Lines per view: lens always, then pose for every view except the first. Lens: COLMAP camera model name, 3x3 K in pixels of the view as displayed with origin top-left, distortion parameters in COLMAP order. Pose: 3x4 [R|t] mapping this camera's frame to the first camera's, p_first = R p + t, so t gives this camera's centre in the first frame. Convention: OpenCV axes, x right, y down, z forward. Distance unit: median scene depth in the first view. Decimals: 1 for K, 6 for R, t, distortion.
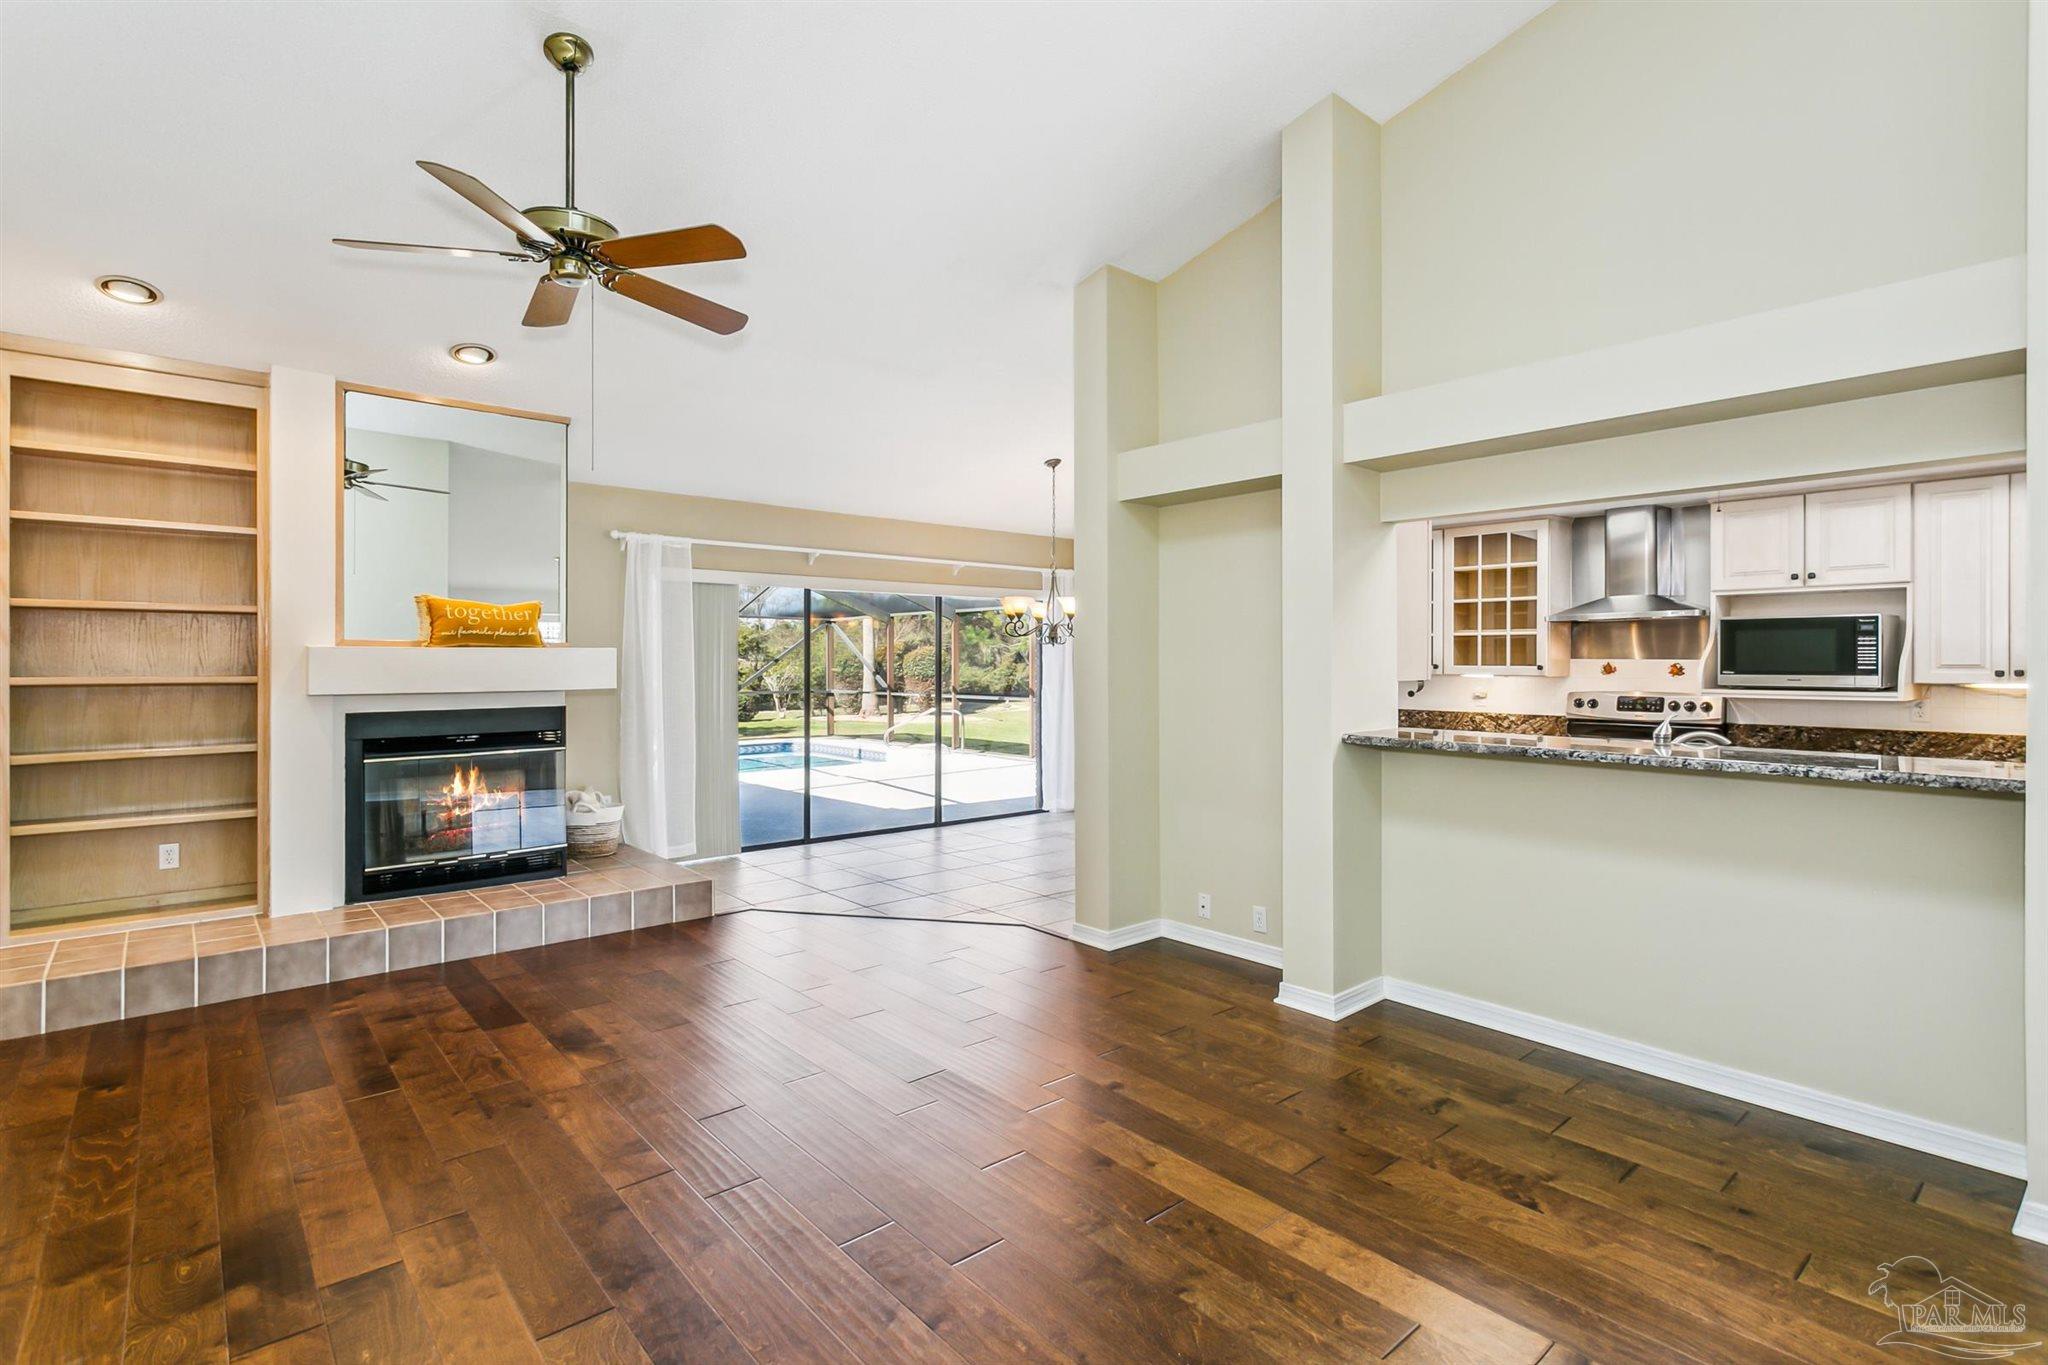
lens RADIAL K [[972.4, 0, 1018.2], [0, 972.4, 663.1], [0, 0, 1]] dist [0.000166, 0.000800]
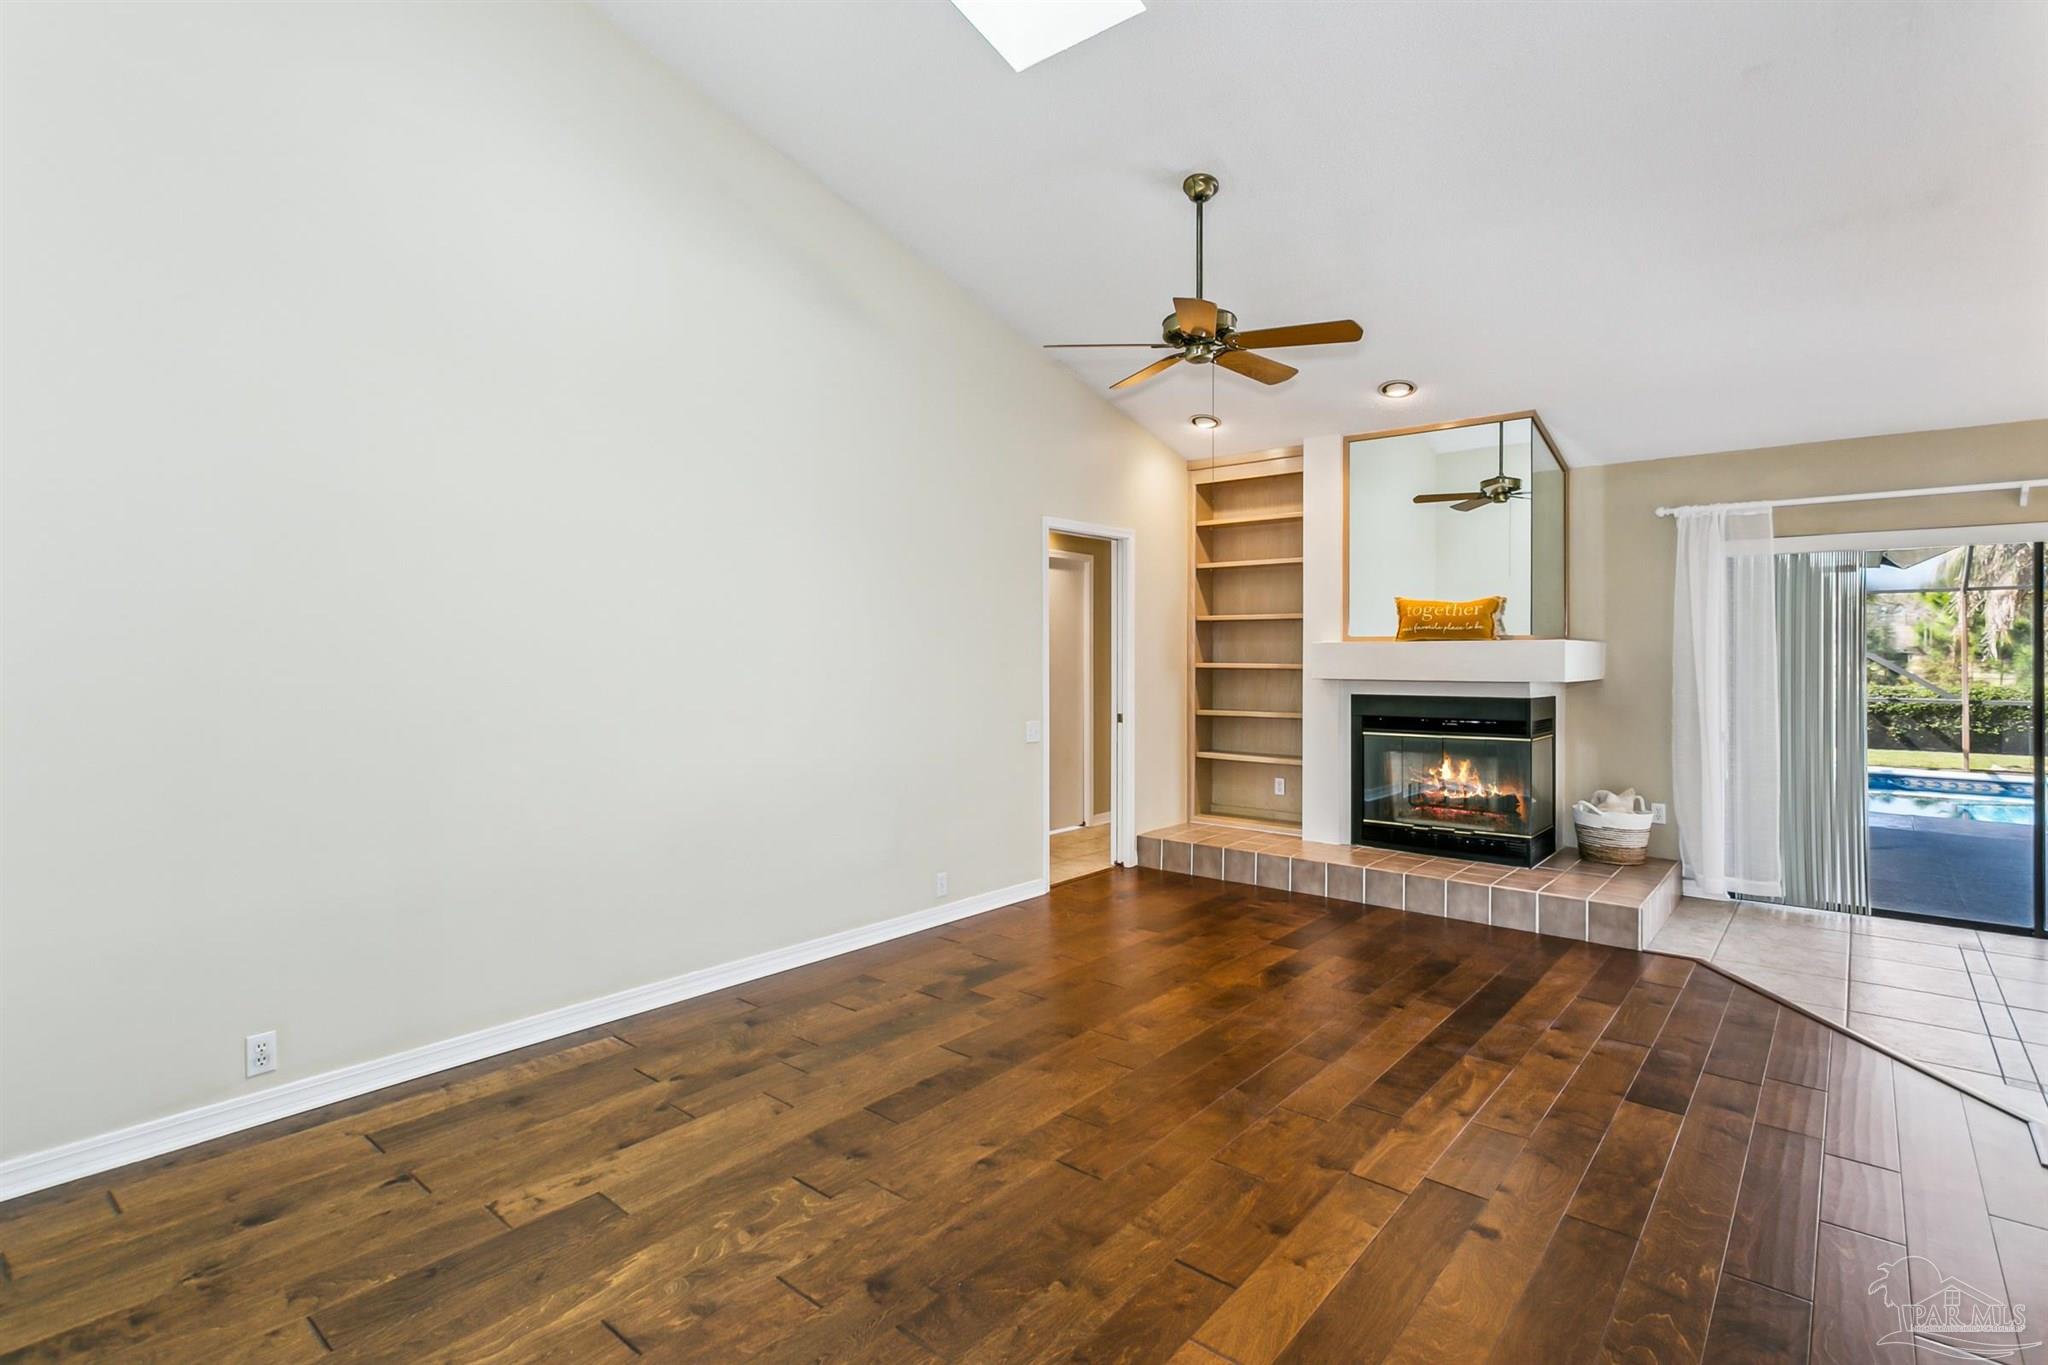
lens RADIAL K [[1003.2, 0, 1016.2], [0, 1003.2, 648.6], [0, 0, 1]] dist [0.000853, 0.000197]
pose [[0.150731, -0.004858, -0.988563, 0.546006], [-0.002214, 0.999984, -0.005252, -0.000591], [0.988572, 0.002980, 0.150718, 0.365658]]
